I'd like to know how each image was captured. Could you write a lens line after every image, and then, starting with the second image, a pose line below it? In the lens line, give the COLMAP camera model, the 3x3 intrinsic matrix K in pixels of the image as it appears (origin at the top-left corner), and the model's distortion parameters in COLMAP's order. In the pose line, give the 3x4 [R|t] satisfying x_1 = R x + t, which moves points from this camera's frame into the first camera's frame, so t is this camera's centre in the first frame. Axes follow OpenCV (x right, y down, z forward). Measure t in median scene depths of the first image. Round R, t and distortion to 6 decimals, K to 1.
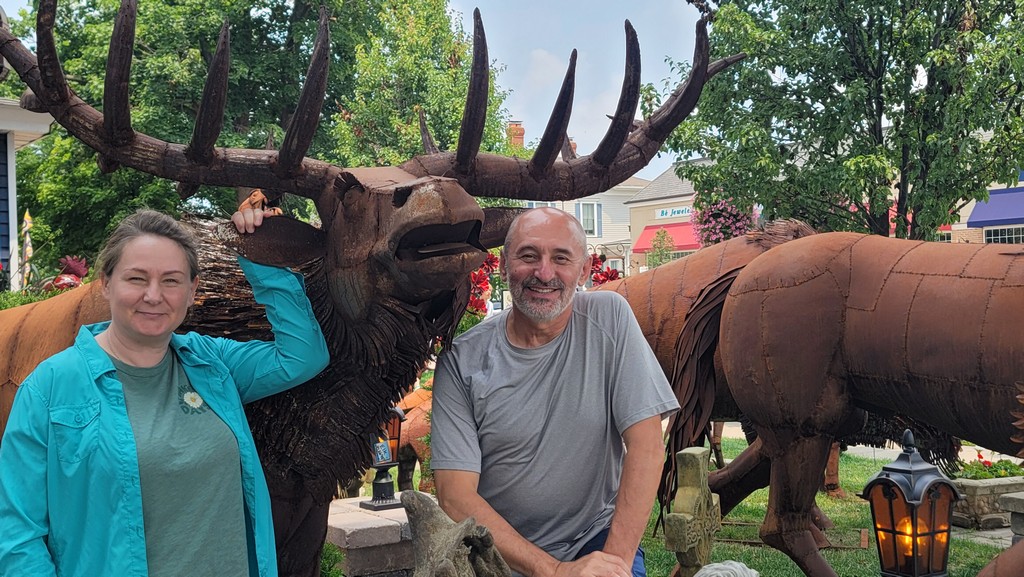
lens RADIAL K [[709.3, 0, 510.9], [0, 709.3, 287.5], [0, 0, 1]] dist [0.013404, 0.002428]
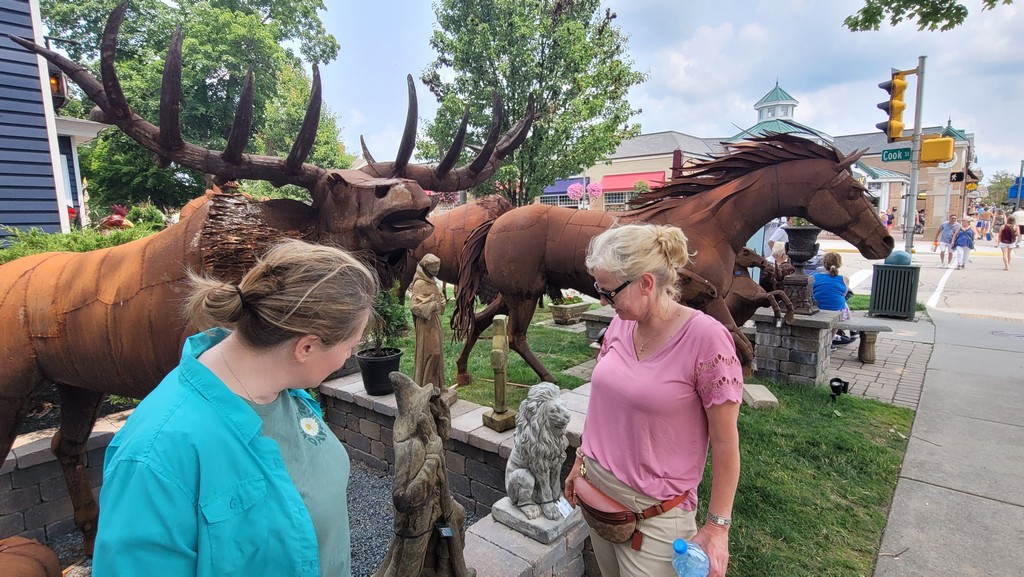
lens RADIAL K [[419.9, 0, 542.1], [0, 419.9, 289.9], [0, 0, 1]] dist [-0.000736, -0.000148]
pose [[0.979828, -0.019838, 0.198856, 0.083498], [0.000619, 0.995357, 0.096246, 0.023681], [-0.199843, -0.094181, 0.975291, -0.106306]]
